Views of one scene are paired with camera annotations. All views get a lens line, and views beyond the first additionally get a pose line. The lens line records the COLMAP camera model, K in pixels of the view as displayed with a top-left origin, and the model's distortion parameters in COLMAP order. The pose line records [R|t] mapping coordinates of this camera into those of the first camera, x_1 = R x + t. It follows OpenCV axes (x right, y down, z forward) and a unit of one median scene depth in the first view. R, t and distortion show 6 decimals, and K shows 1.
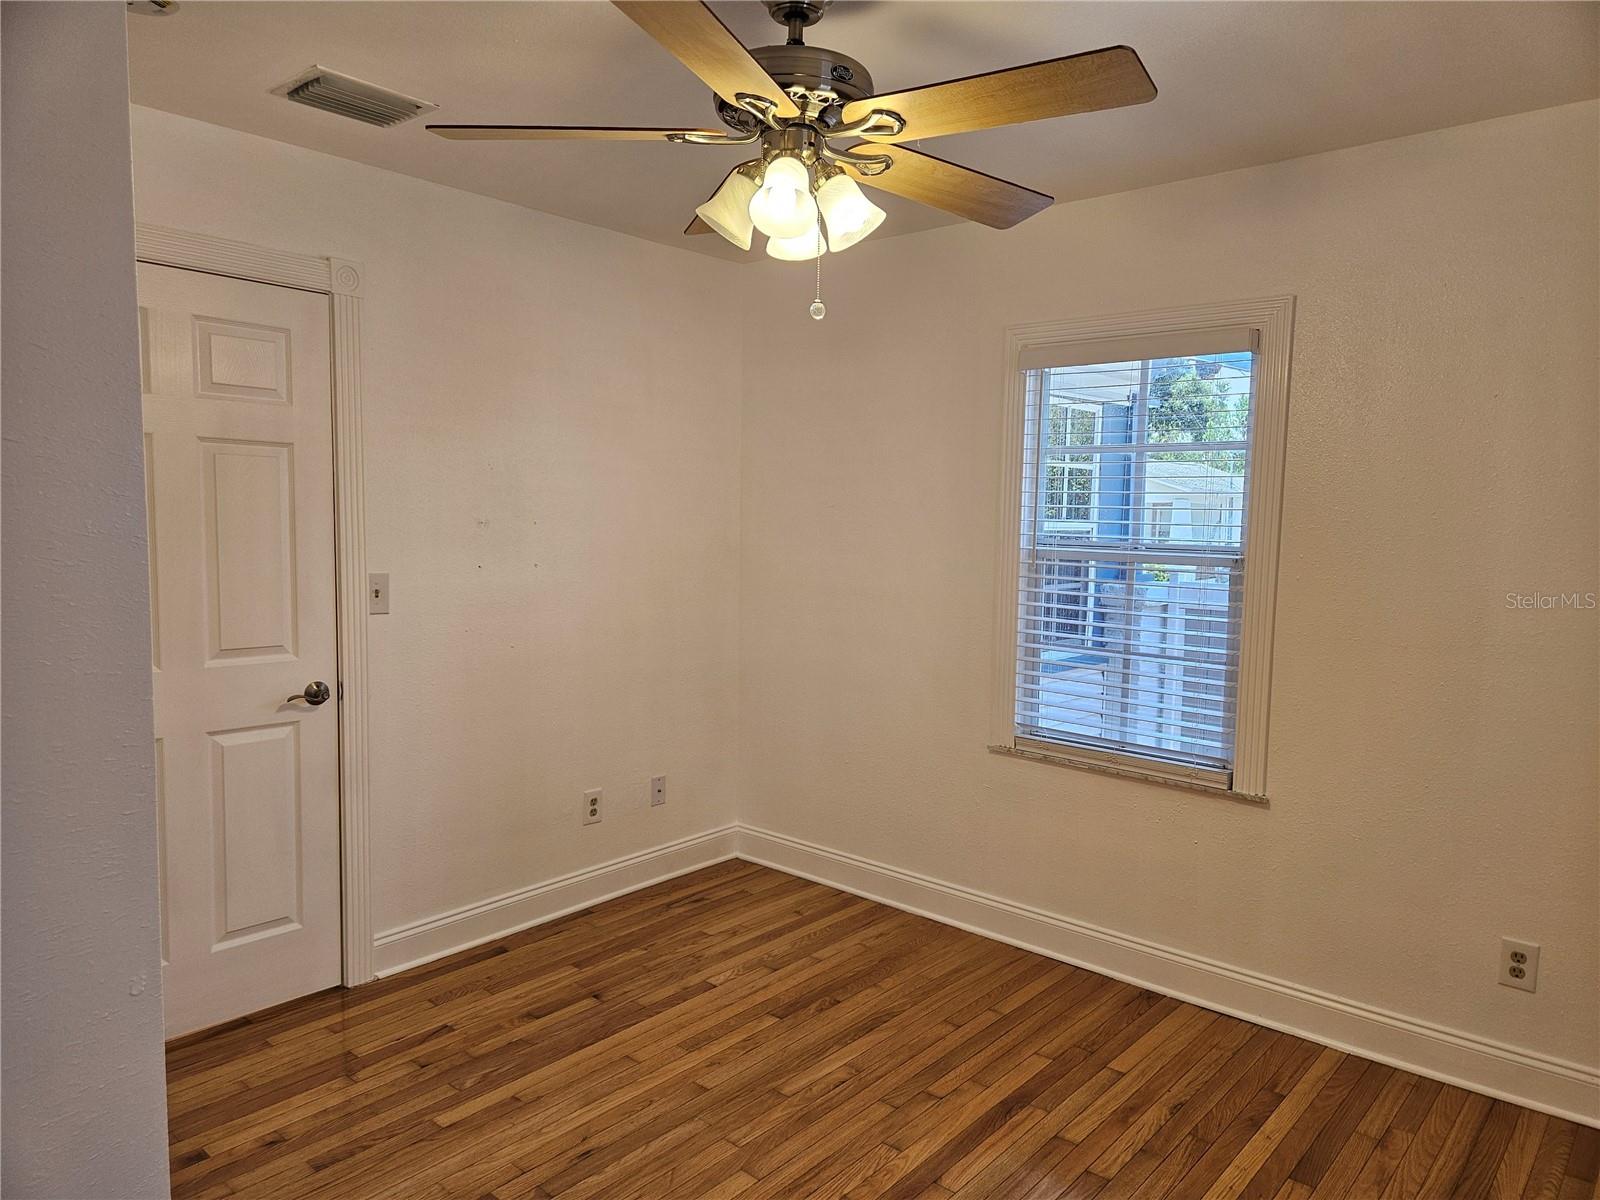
lens RADIAL K [[1073.5, 0, 793.1], [0, 1073.5, 615.1], [0, 0, 1]] dist [0.076468, -0.067099]
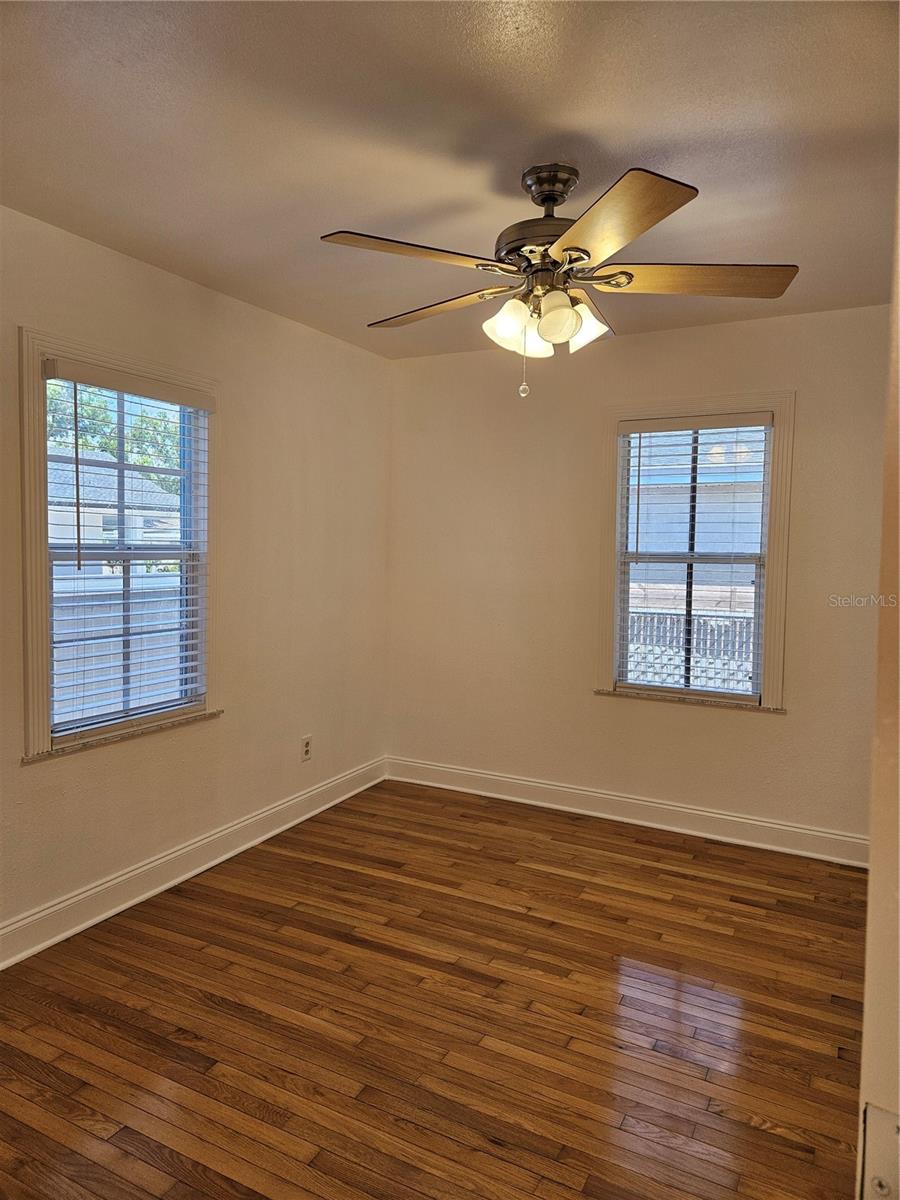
lens RADIAL K [[805.1, 0, 444.9], [0, 805.1, 598.8], [0, 0, 1]] dist [0.076468, -0.067099]
pose [[-0.228891, -0.097031, 0.968604, -0.766868], [0.070760, 0.990729, 0.115969, -0.100702], [-0.970877, 0.095082, -0.219904, 1.007628]]
